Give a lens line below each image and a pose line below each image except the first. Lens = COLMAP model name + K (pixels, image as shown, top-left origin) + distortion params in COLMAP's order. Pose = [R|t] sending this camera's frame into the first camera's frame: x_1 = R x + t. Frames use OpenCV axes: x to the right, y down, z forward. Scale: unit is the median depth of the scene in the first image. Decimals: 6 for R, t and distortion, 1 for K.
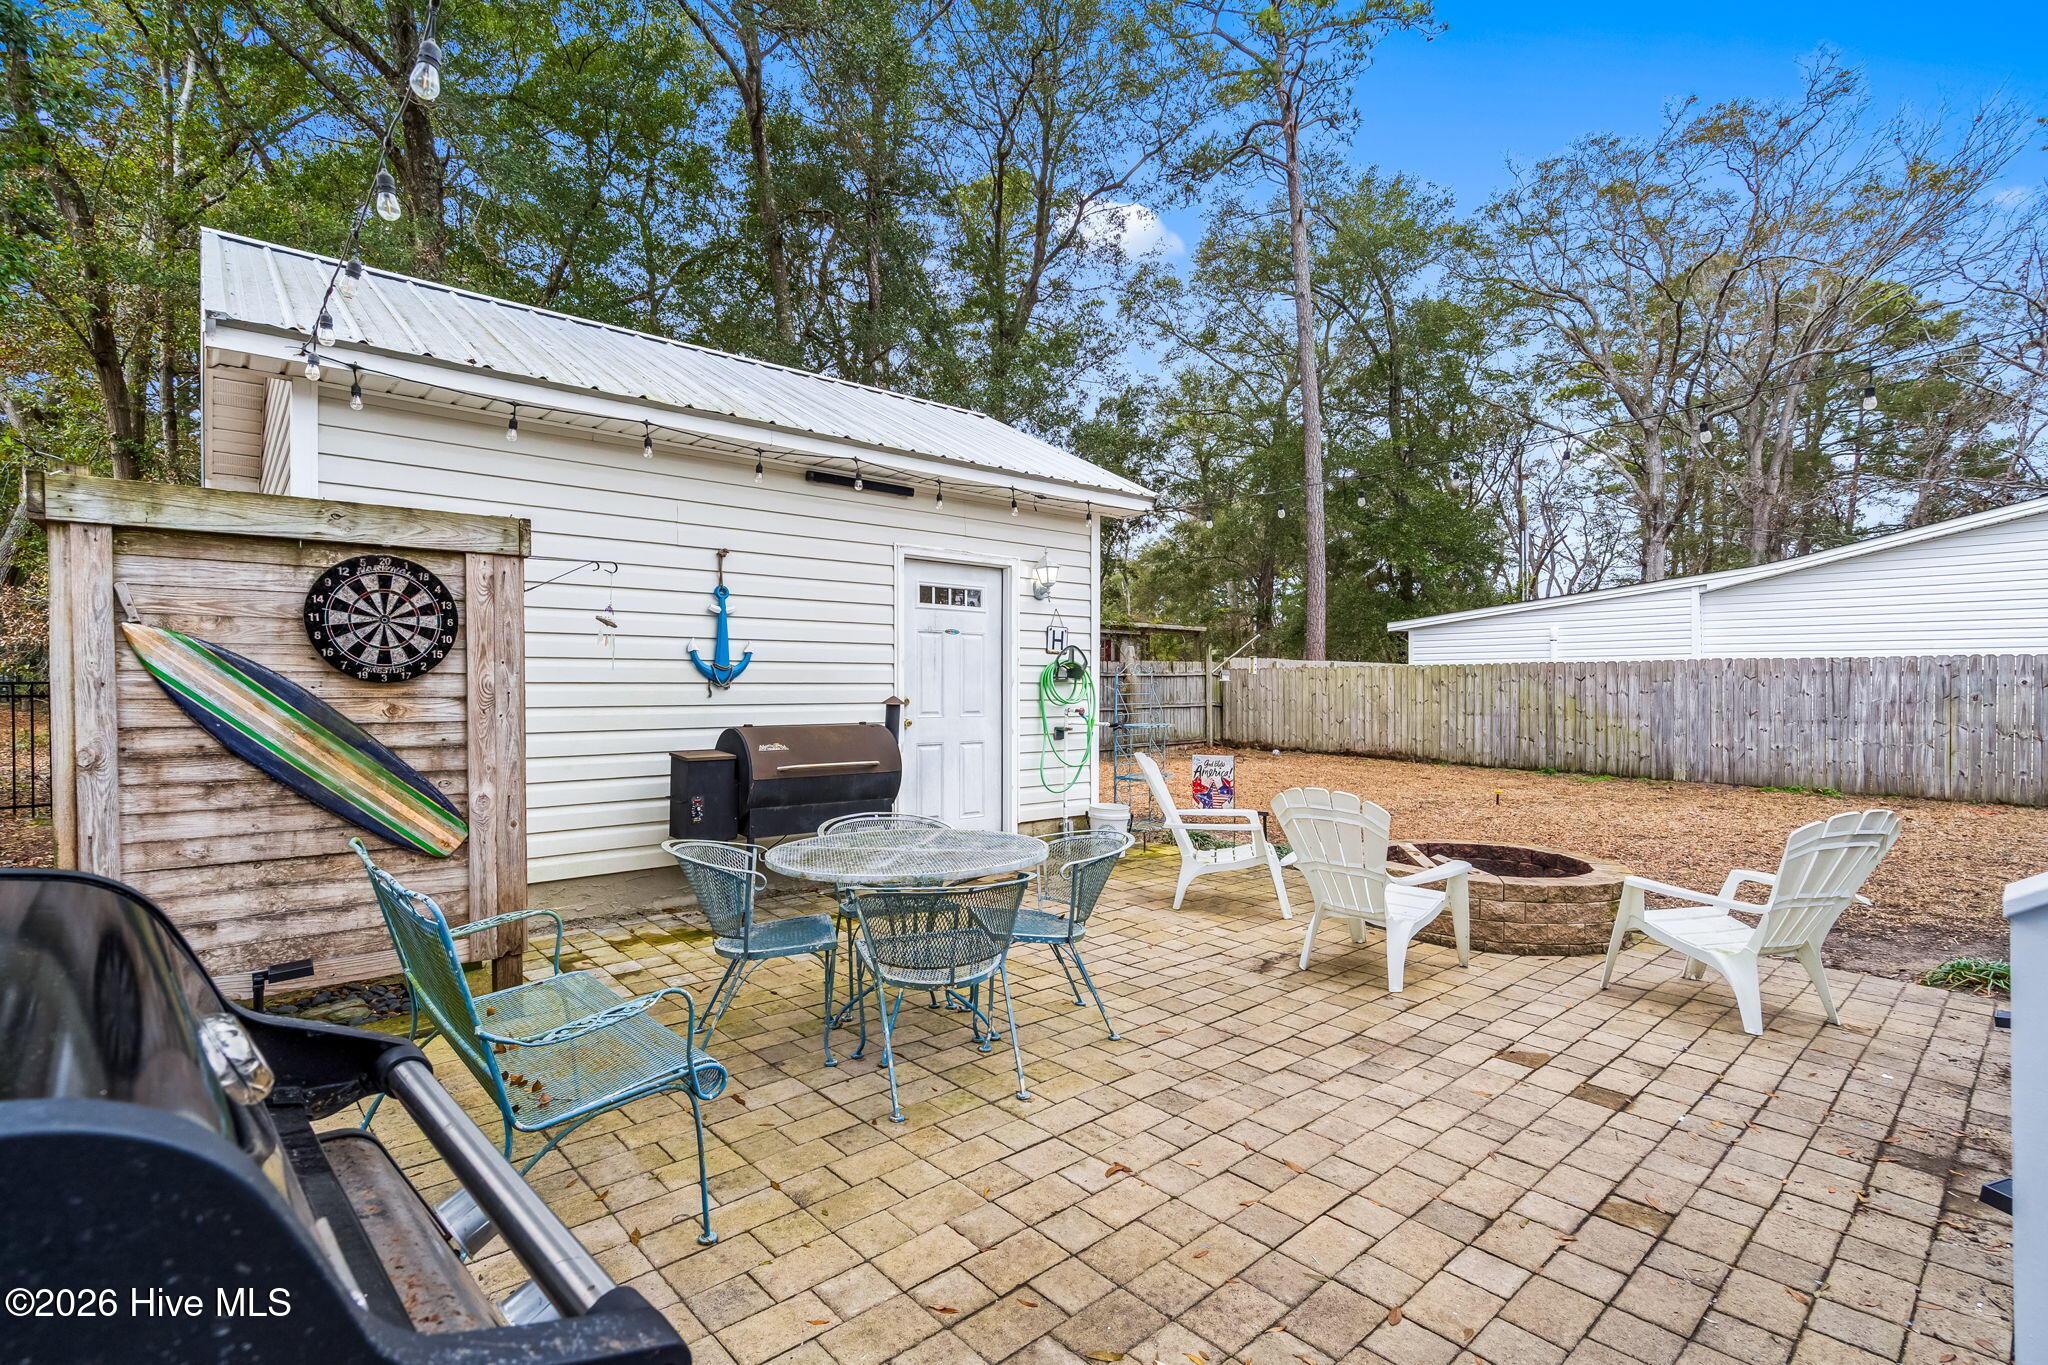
lens RADIAL K [[928.2, 0, 1016.2], [0, 928.2, 695.3], [0, 0, 1]] dist [0.004043, -0.000650]
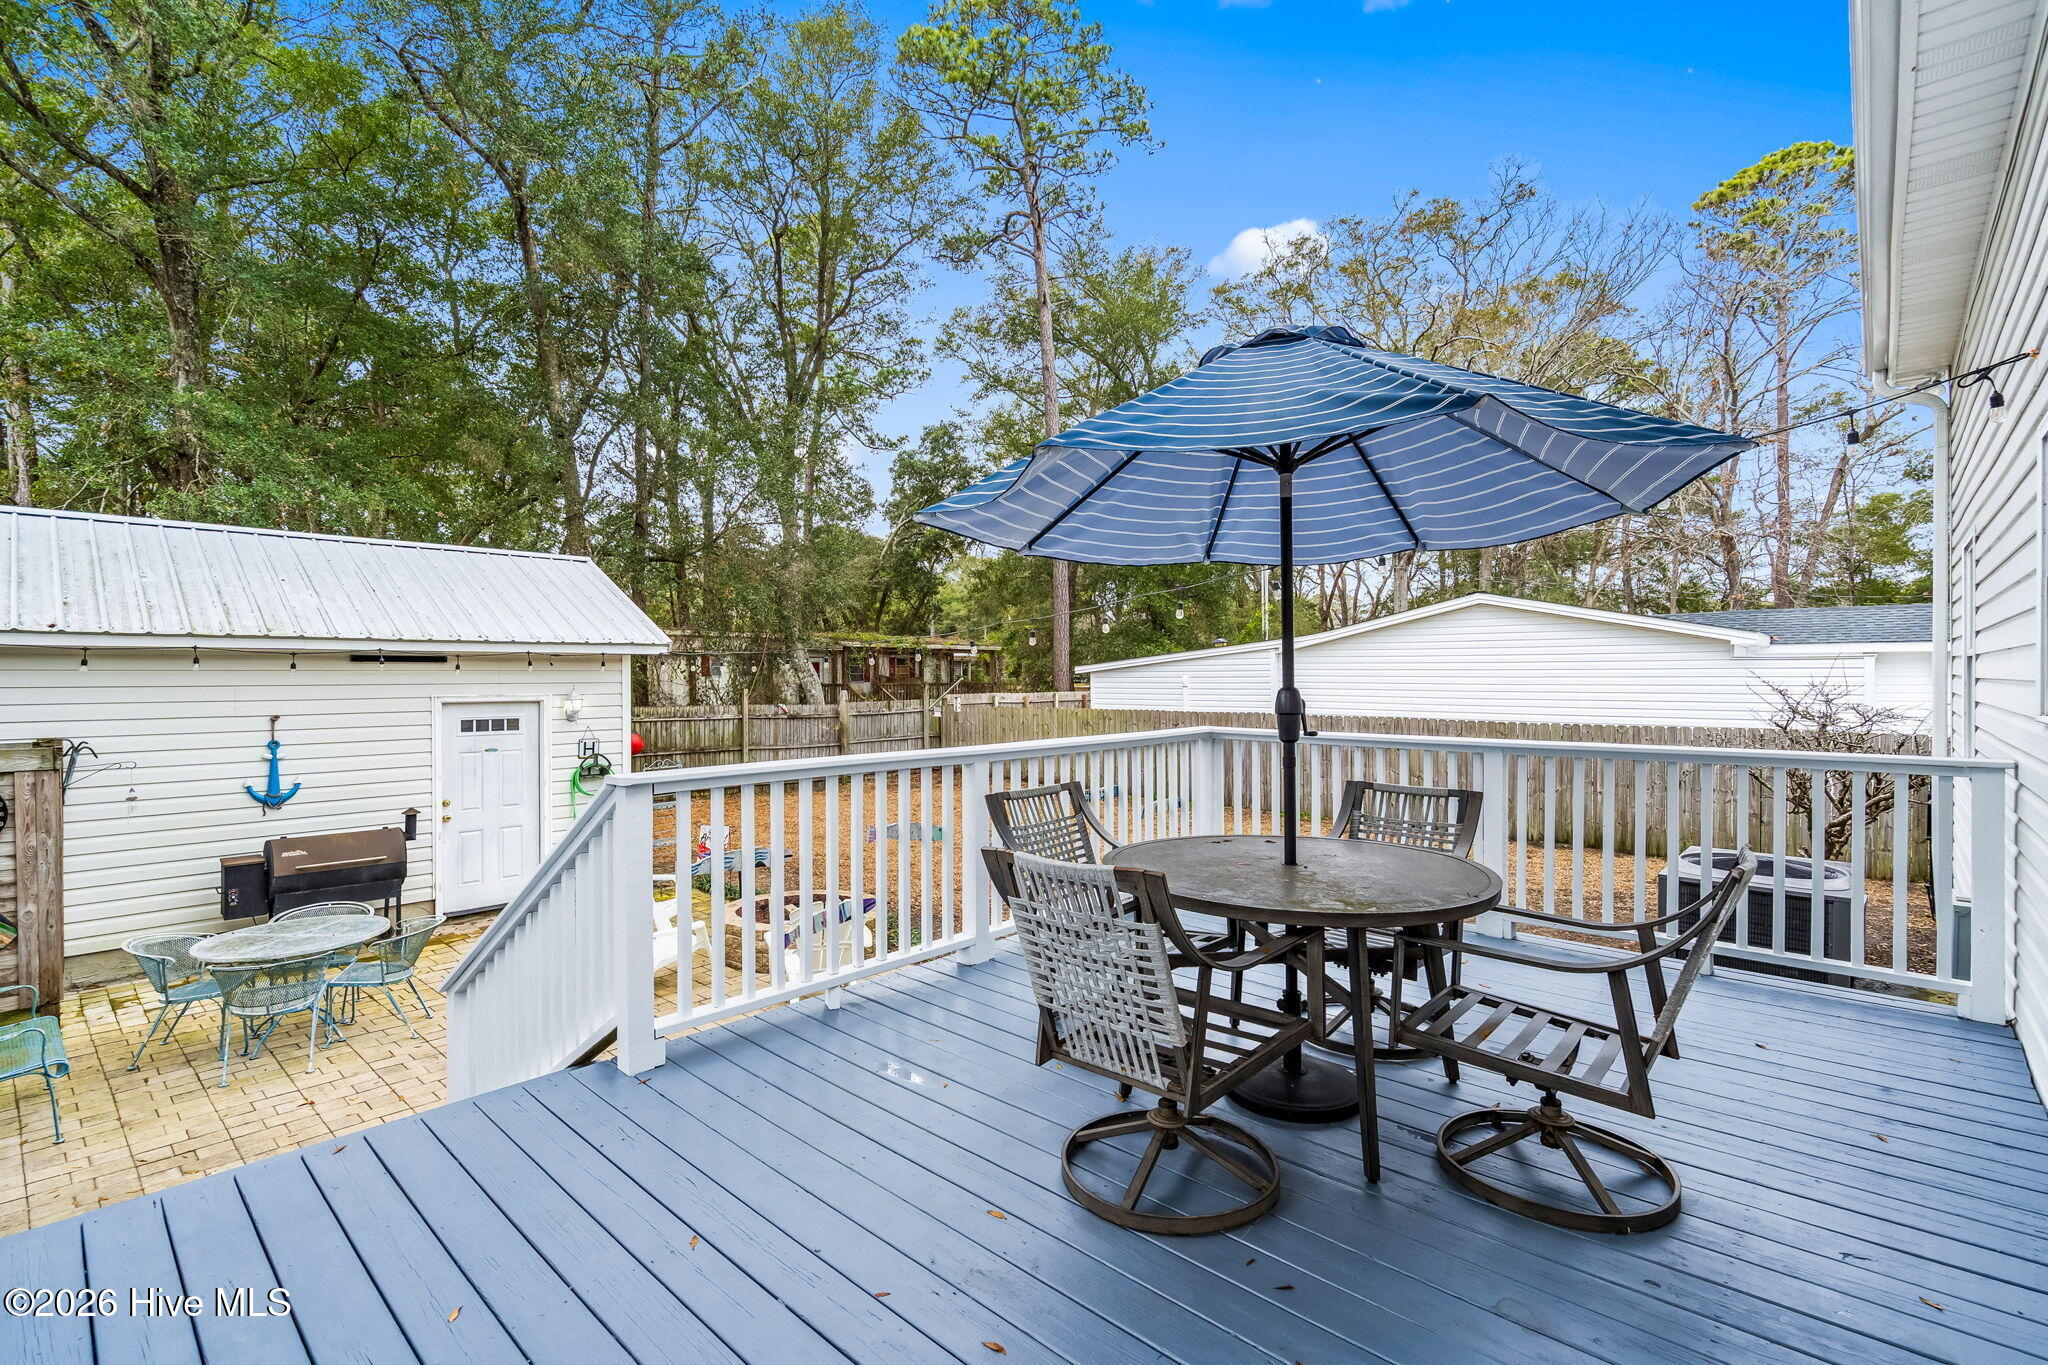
lens RADIAL K [[928.2, 0, 1029.4], [0, 928.2, 678.1], [0, 0, 1]] dist [0.004043, -0.000650]
pose [[0.994771, -0.002928, 0.102086, 0.728696], [0.002890, 0.999996, 0.000526, -0.213143], [-0.102087, -0.000229, 0.994775, -0.600689]]
